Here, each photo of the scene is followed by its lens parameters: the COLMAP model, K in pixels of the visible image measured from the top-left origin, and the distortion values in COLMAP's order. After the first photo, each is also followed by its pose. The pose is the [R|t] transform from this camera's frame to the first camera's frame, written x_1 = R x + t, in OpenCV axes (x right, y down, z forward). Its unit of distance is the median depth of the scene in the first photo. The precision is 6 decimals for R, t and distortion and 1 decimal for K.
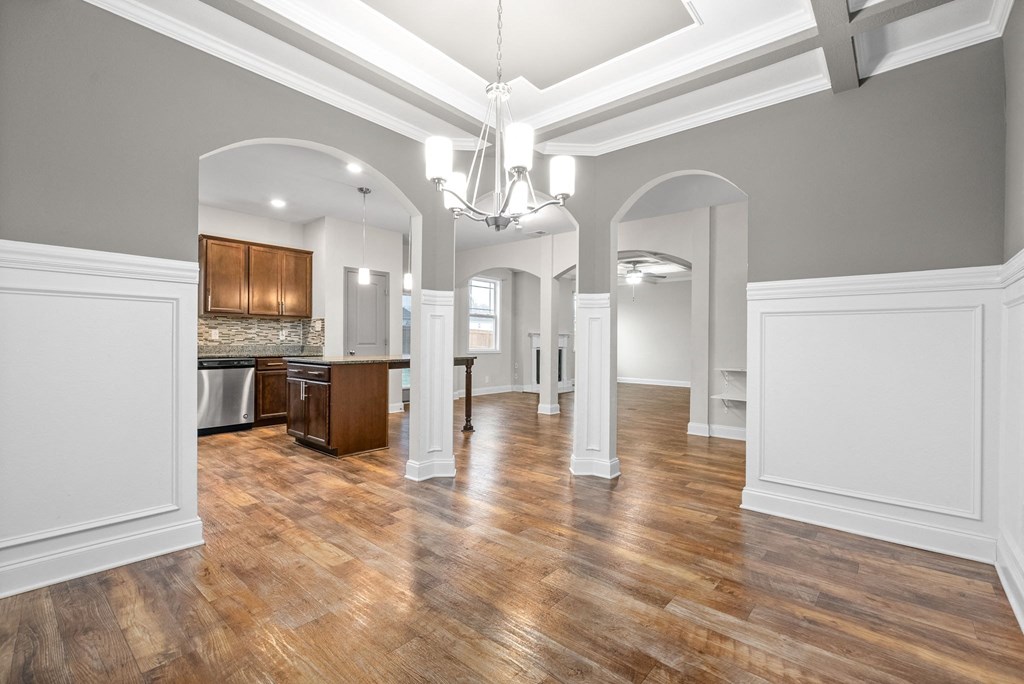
lens RADIAL K [[462.2, 0, 528.3], [0, 462.2, 343.0], [0, 0, 1]] dist [-0.002608, 0.000296]
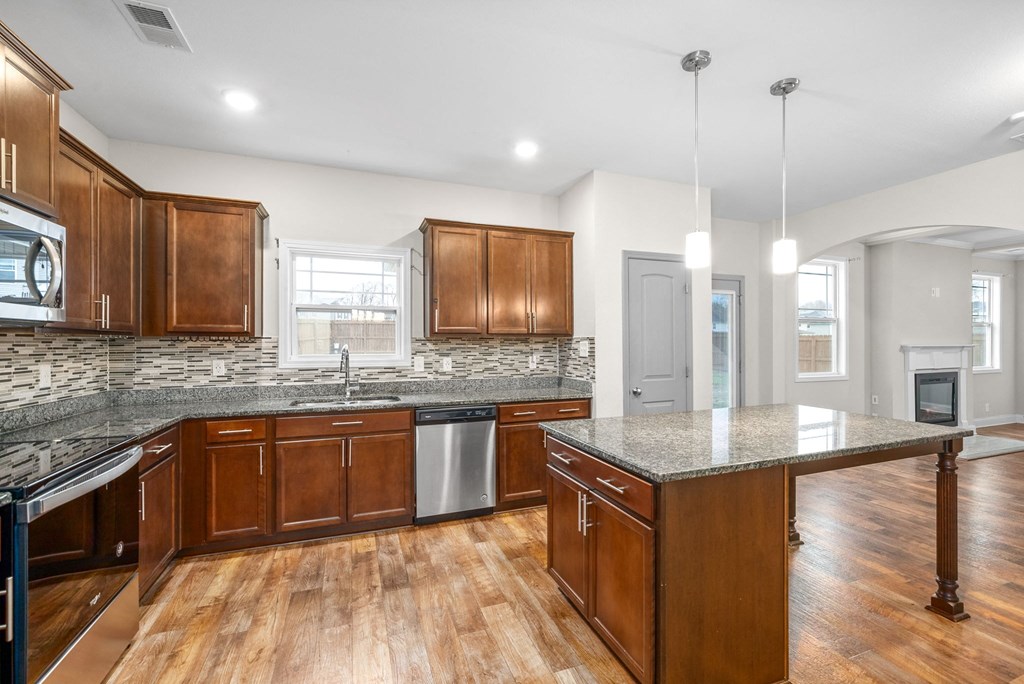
lens RADIAL K [[462.2, 0, 528.3], [0, 462.2, 343.0], [0, 0, 1]] dist [-0.002608, 0.000296]
pose [[0.885524, -0.013075, -0.464409, -0.235595], [0.010663, 0.999913, -0.007820, -0.041537], [0.464470, 0.001973, 0.885586, 0.419843]]
